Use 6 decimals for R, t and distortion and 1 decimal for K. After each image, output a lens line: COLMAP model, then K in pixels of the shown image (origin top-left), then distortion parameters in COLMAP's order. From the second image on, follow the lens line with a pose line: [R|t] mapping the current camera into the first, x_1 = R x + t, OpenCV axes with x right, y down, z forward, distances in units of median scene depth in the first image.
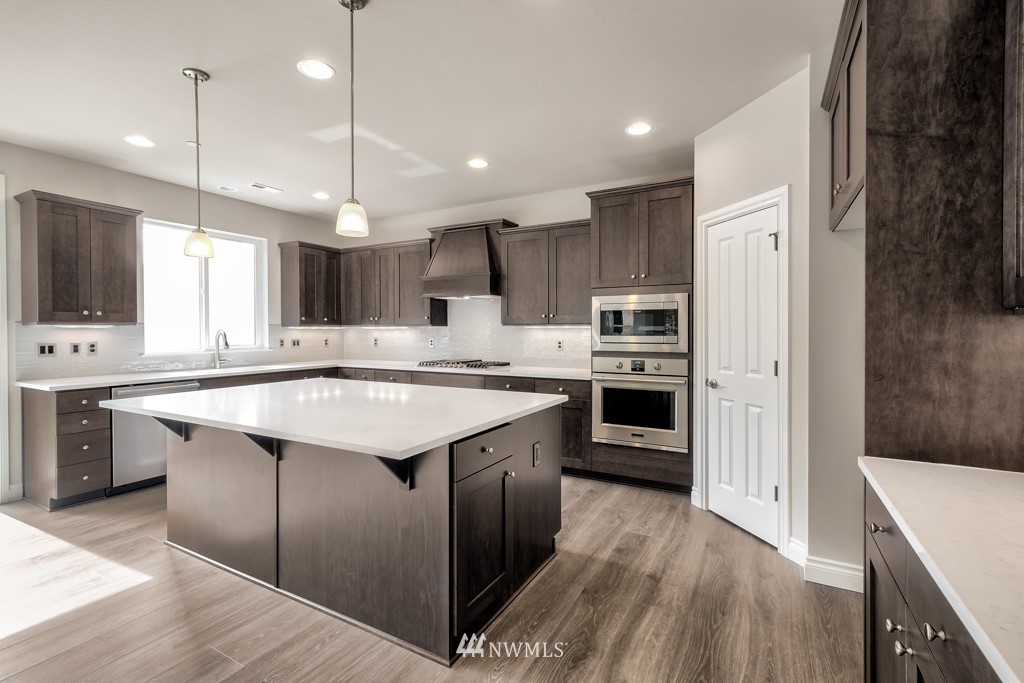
lens RADIAL K [[457.7, 0, 502.7], [0, 457.7, 338.9], [0, 0, 1]] dist [0.004900, -0.001022]
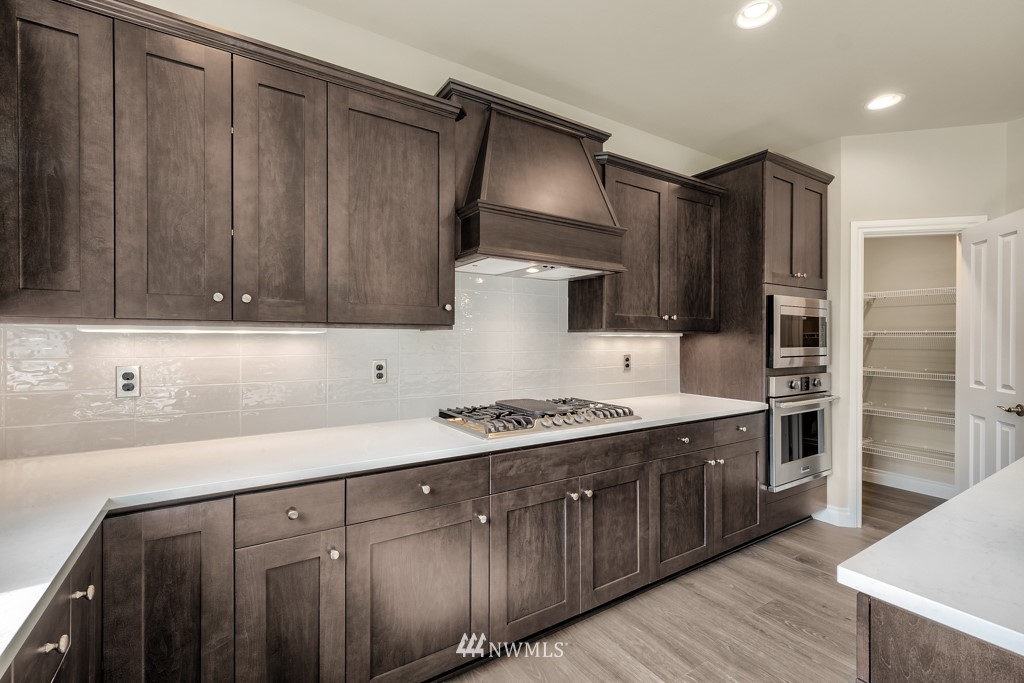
lens RADIAL K [[457.7, 0, 512.9], [0, 457.7, 338.4], [0, 0, 1]] dist [0.004900, -0.001022]
pose [[0.458309, 0.003569, 0.888786, -0.625983], [0.012961, 0.999859, -0.010698, -0.019251], [-0.888699, 0.016422, 0.458198, 0.997099]]
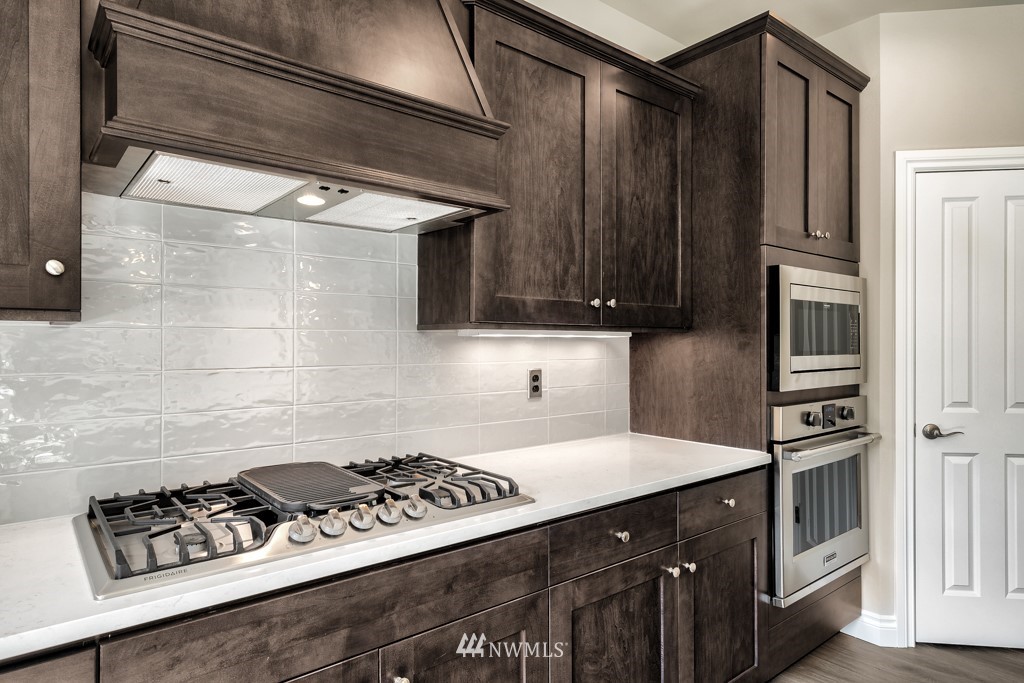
lens RADIAL K [[601.9, 0, 514.6], [0, 601.9, 339.7], [0, 0, 1]] dist [0.009025, 0.001929]
pose [[0.353229, 0.006189, 0.935516, -0.398320], [0.017736, 0.999754, -0.013311, -0.018995], [-0.935369, 0.021294, 0.353033, 0.994621]]
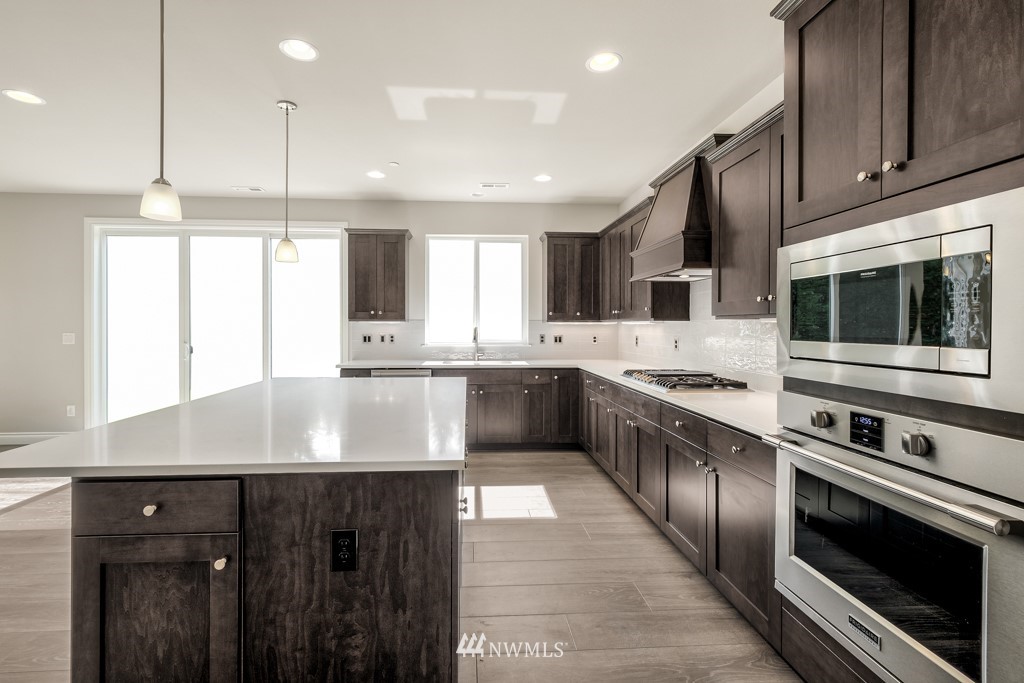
lens RADIAL K [[457.7, 0, 501.7], [0, 457.7, 333.1], [0, 0, 1]] dist [0.004900, -0.001022]
pose [[0.553795, 0.015584, -0.832507, 0.394251], [-0.018959, 0.999802, 0.006103, -0.010986], [0.832437, 0.012403, 0.553981, 0.529181]]
